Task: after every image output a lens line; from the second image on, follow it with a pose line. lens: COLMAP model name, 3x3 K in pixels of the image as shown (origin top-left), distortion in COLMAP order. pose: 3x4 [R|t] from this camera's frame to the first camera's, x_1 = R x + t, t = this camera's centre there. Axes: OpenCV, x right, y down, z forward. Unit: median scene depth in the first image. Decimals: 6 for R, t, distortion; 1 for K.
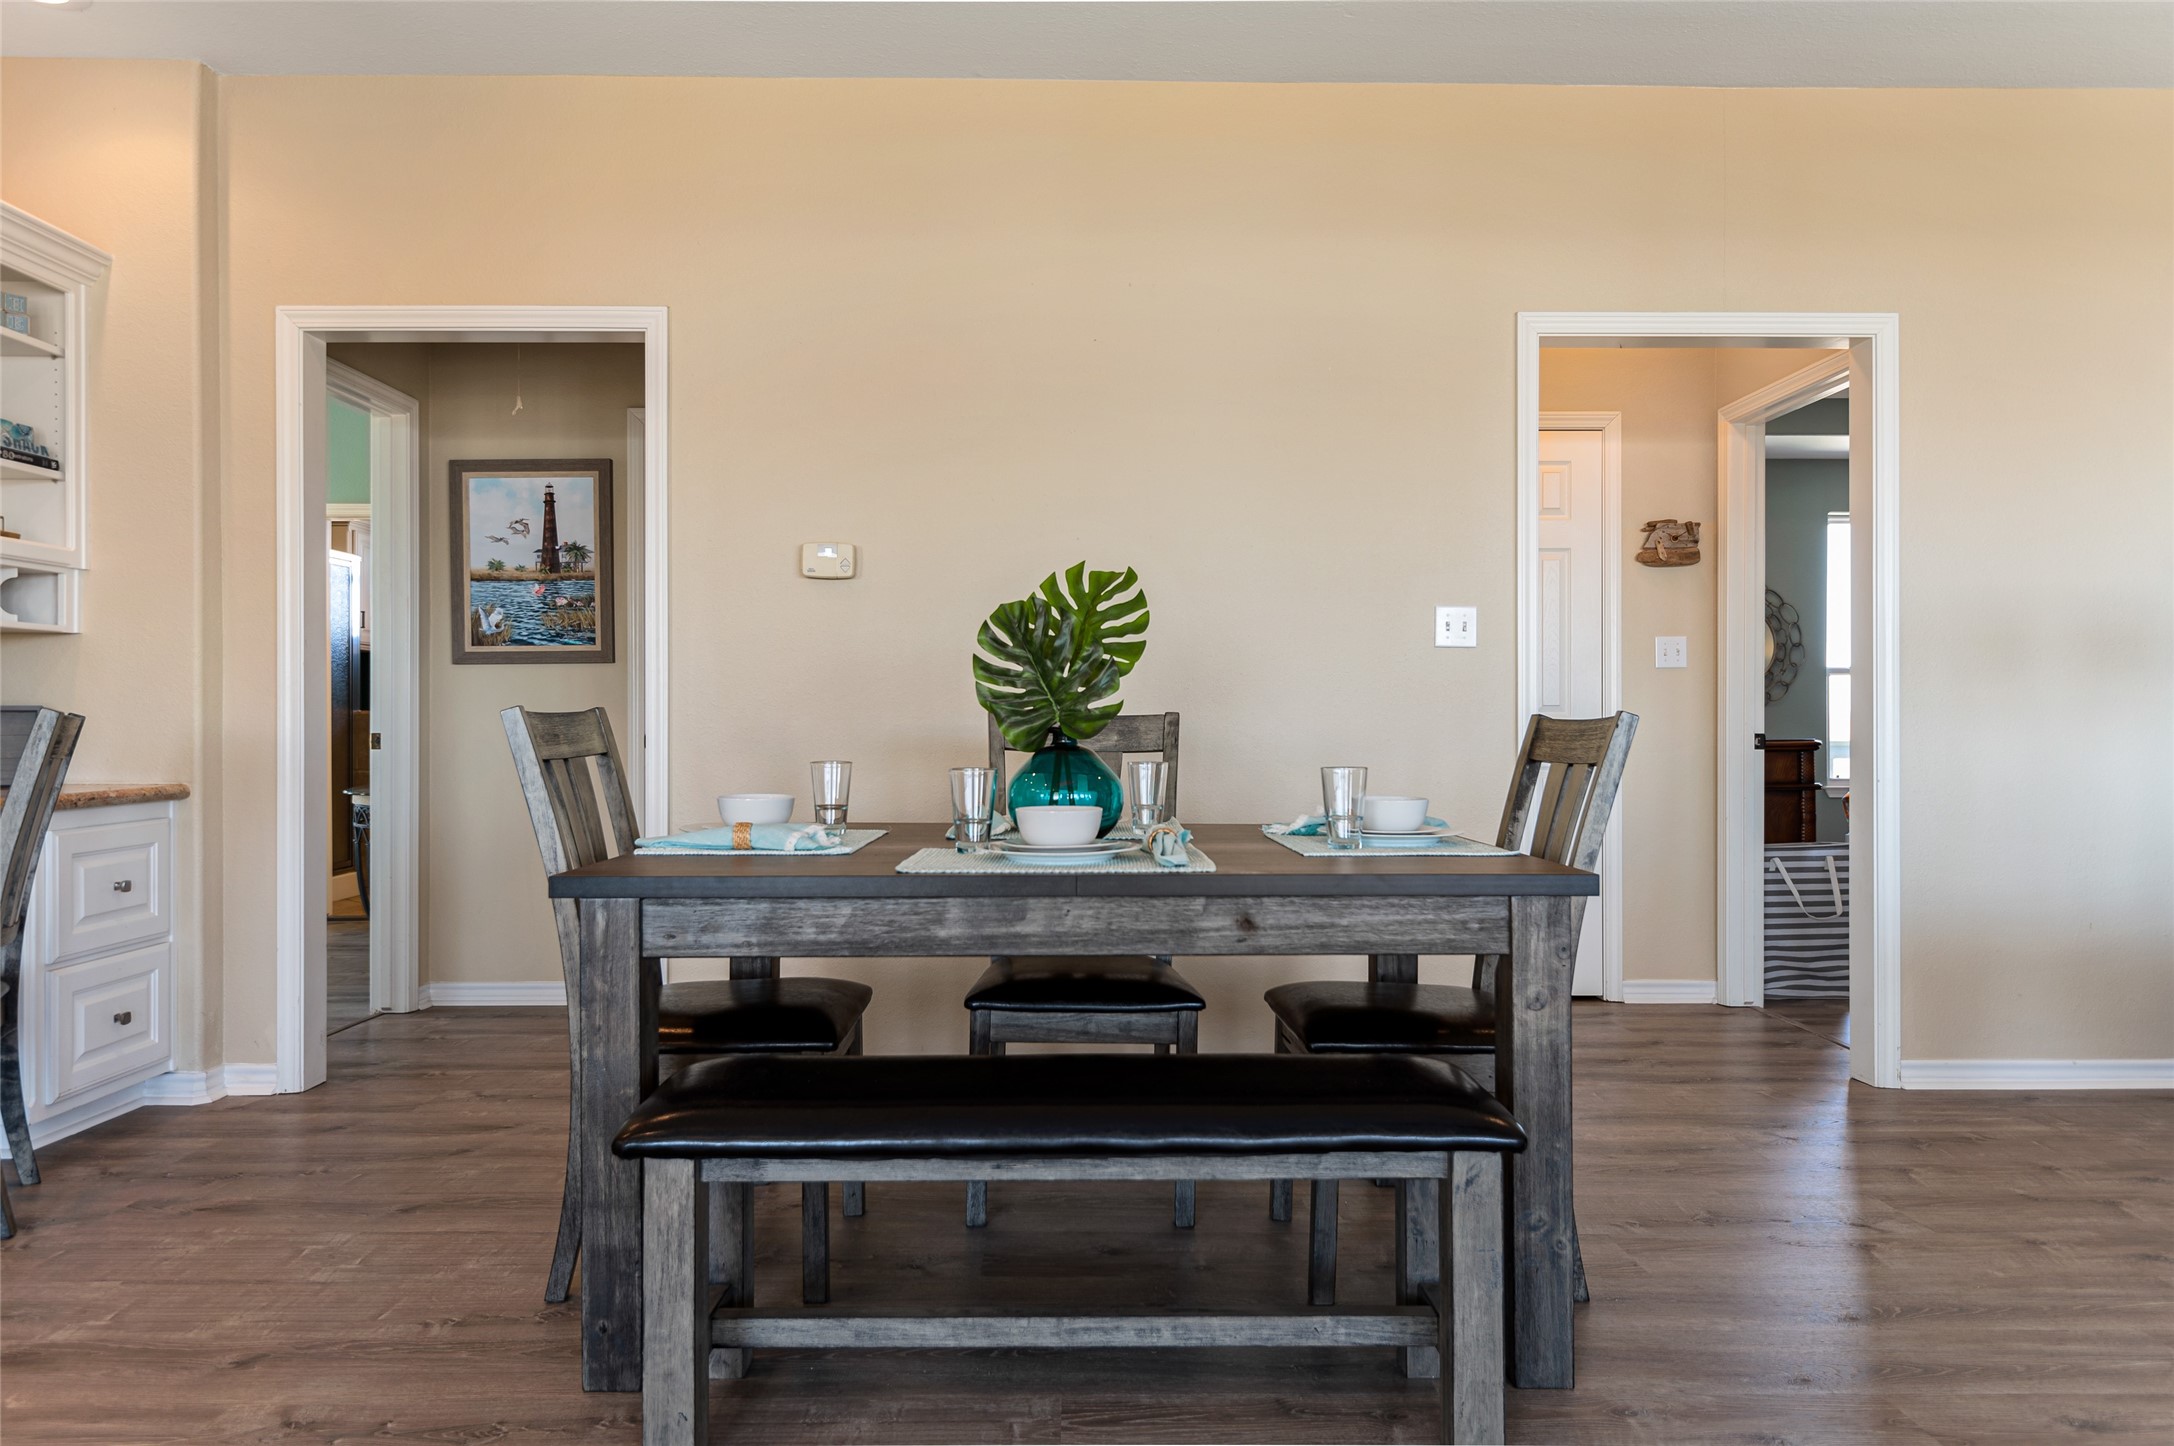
lens RADIAL K [[1375.1, 0, 1085.4], [0, 1375.1, 728.6], [0, 0, 1]] dist [0.003821, -0.004783]
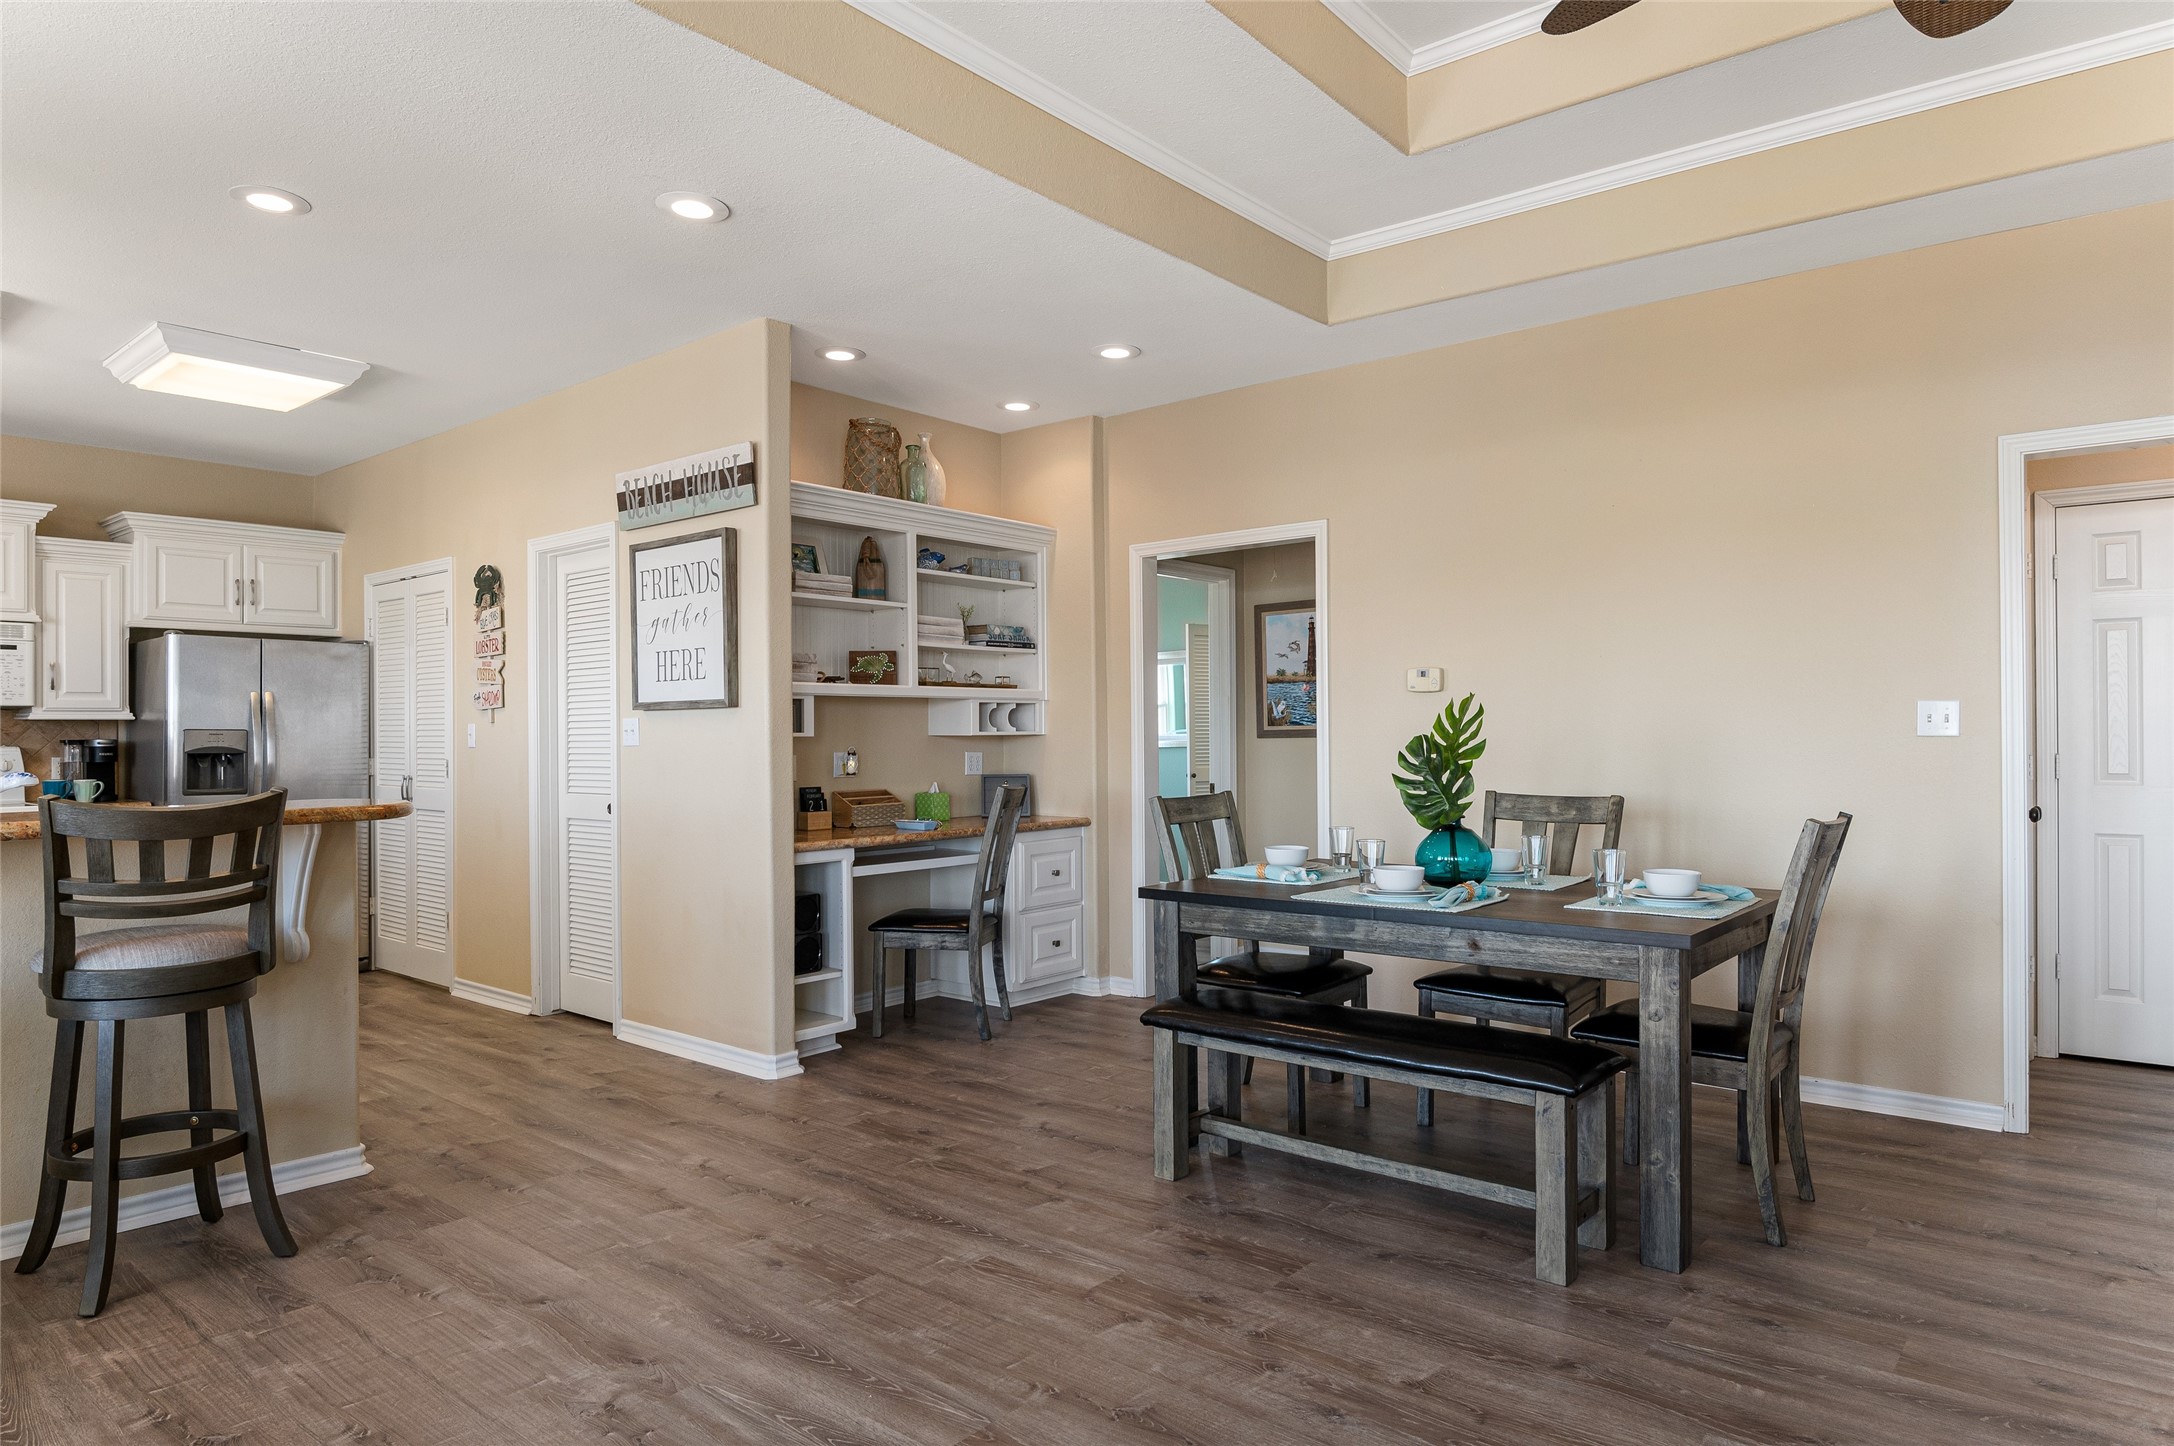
lens RADIAL K [[1285.6, 0, 1101.5], [0, 1285.6, 741.9], [0, 0, 1]] dist [-0.020645, -0.006934]
pose [[0.762491, -0.001365, -0.646998, 0.537454], [0.004186, 0.999987, 0.002823, -0.076684], [0.646985, -0.004861, 0.762487, -0.326910]]
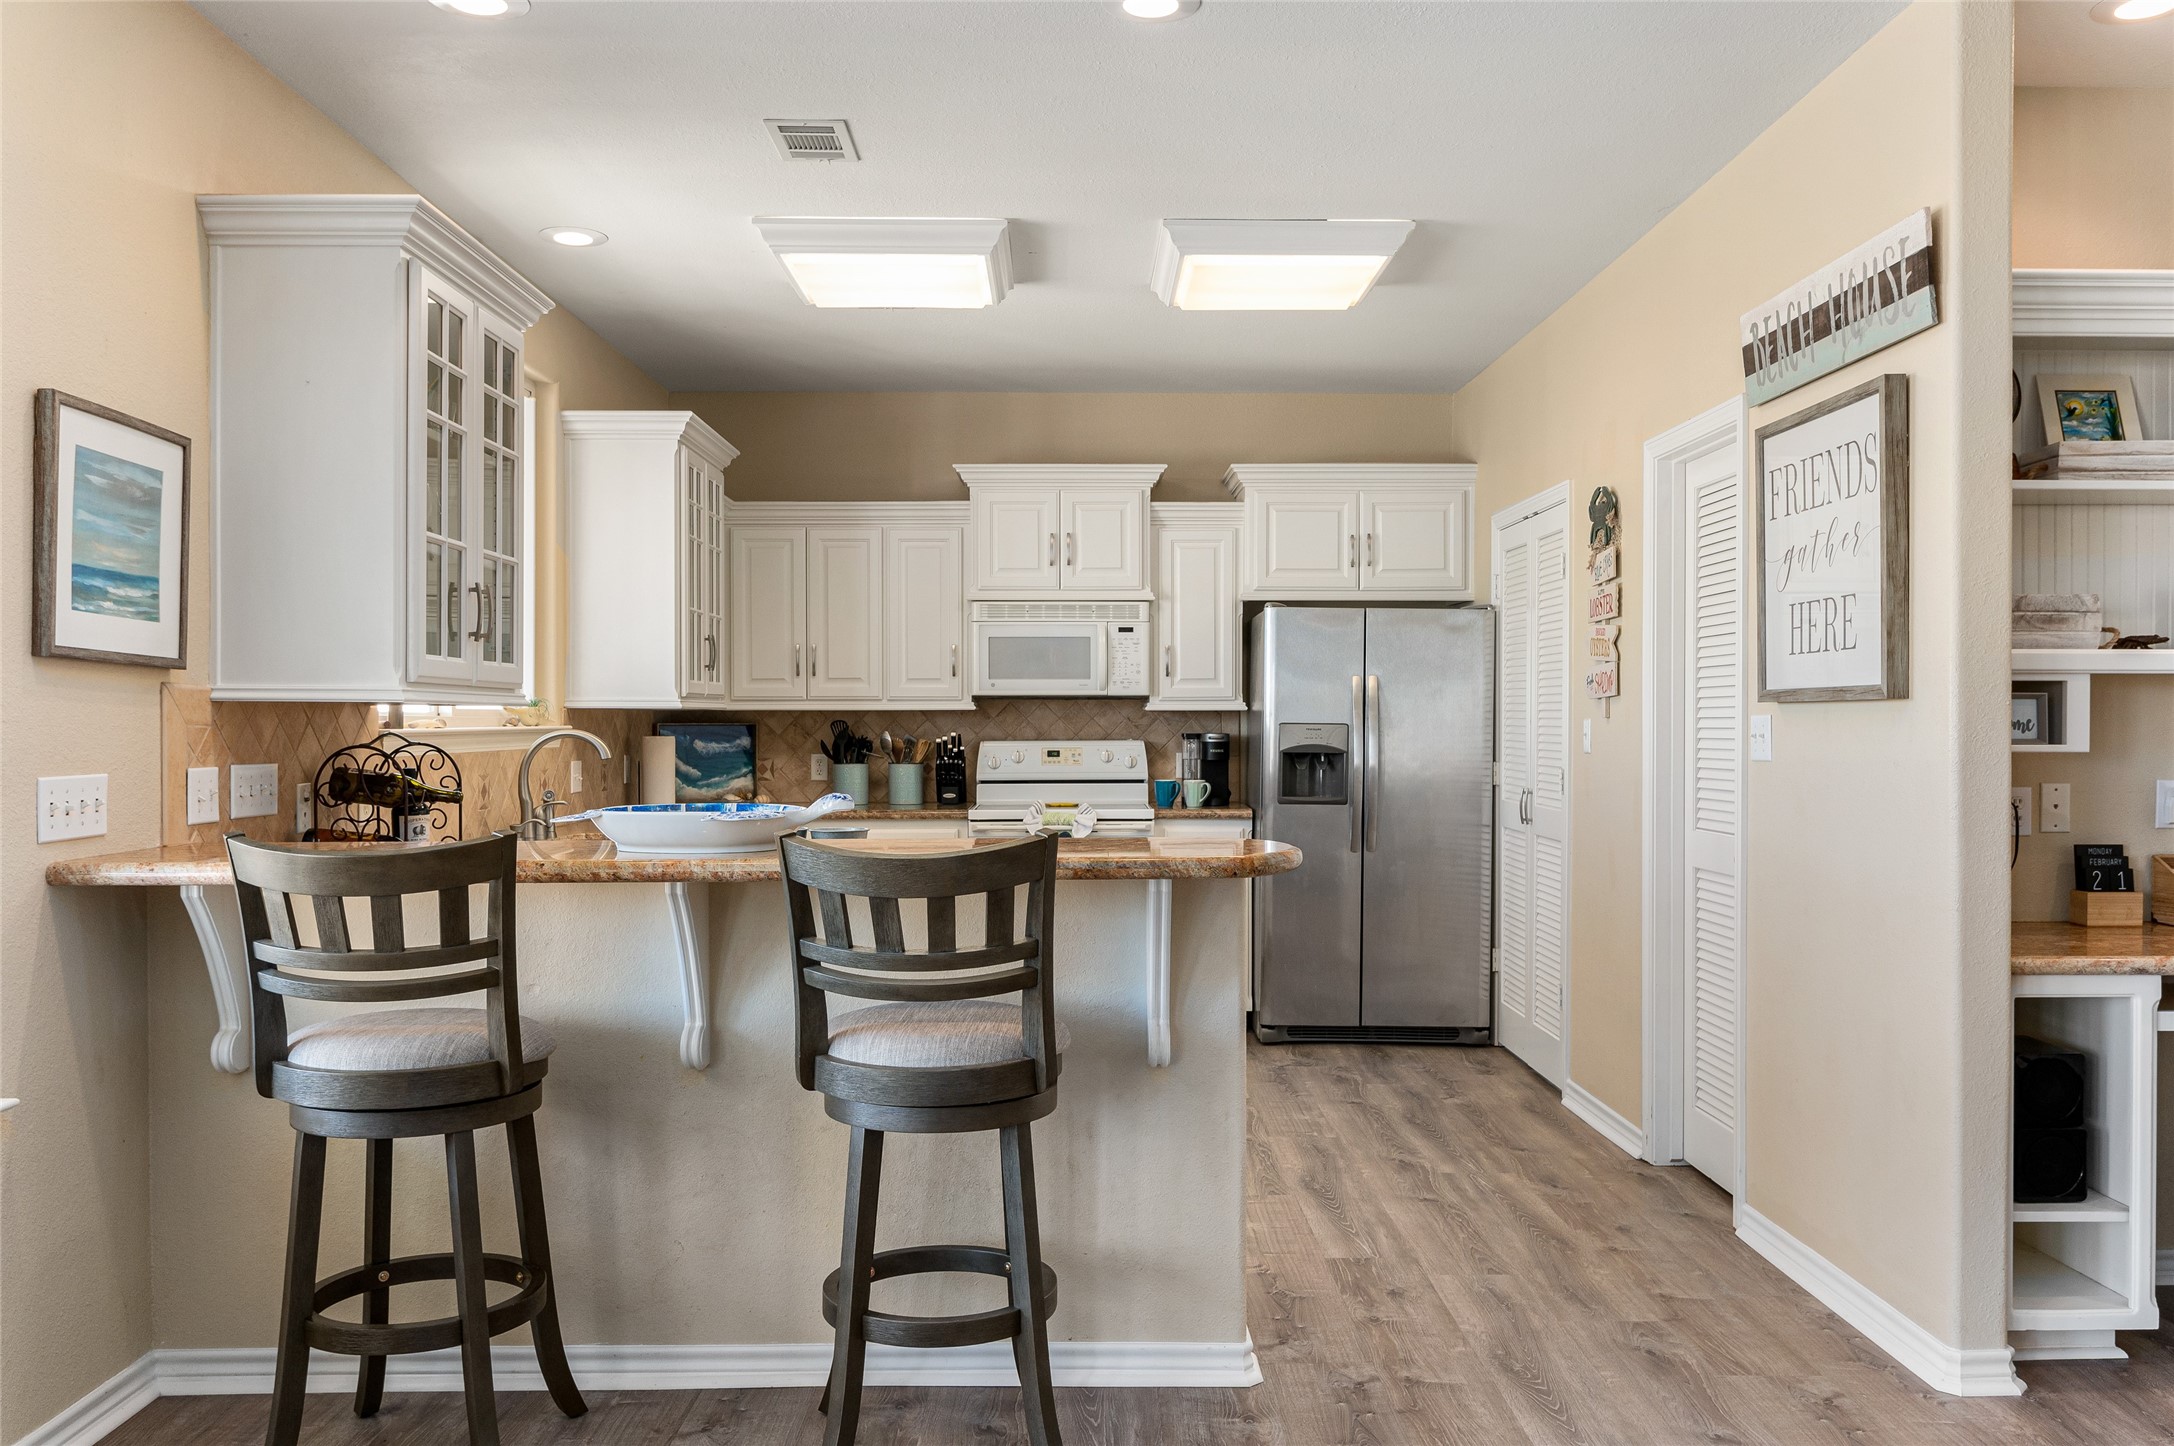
lens RADIAL K [[1698.6, 0, 1093.7], [0, 1698.6, 740.9], [0, 0, 1]] dist [-0.001465, -0.005869]
pose [[-0.002098, 0.012085, -0.999925, 0.325488], [-0.003687, 0.999920, 0.012093, -0.100335], [0.999991, 0.003712, -0.002053, 0.041574]]
